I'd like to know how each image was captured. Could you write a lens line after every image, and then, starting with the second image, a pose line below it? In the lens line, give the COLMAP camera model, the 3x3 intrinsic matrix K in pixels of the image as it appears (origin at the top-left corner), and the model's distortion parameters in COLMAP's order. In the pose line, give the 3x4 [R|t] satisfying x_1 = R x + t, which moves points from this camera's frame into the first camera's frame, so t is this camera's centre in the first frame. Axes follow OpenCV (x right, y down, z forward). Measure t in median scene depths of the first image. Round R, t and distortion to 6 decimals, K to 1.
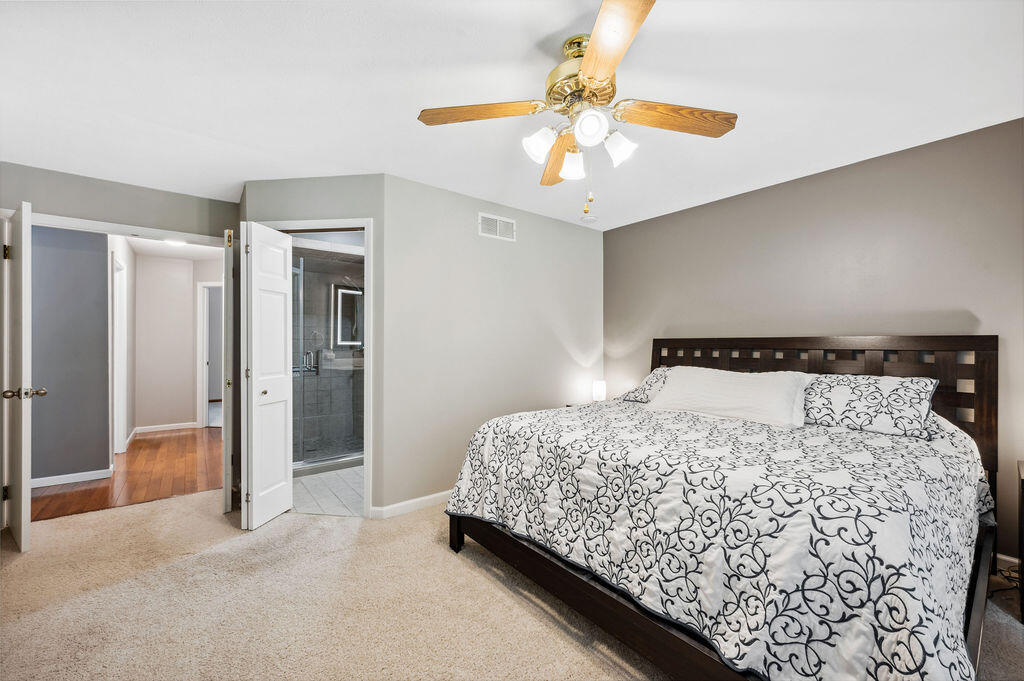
lens RADIAL K [[405.4, 0, 511.9], [0, 405.4, 341.7], [0, 0, 1]] dist [-0.000653, -0.000157]
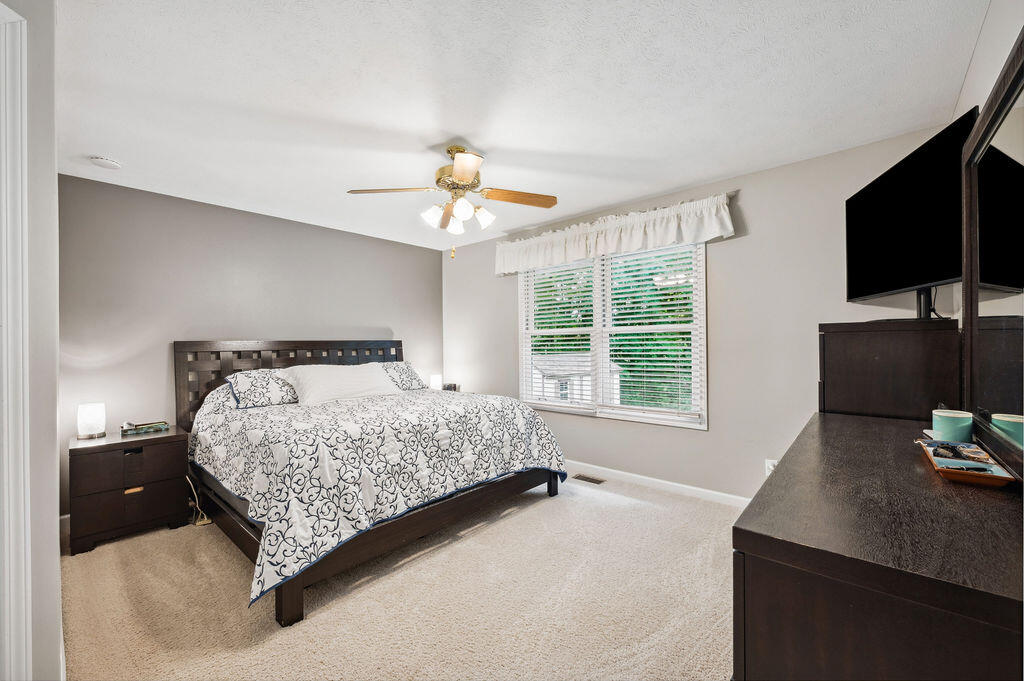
lens RADIAL K [[410.4, 0, 512.0], [0, 410.4, 340.5], [0, 0, 1]] dist [-0.000129, 0.000228]
pose [[-0.171326, 0.006477, 0.985193, -1.393426], [0.008110, 0.999954, -0.005164, 0.001348], [-0.985181, 0.007105, -0.171371, 1.059551]]
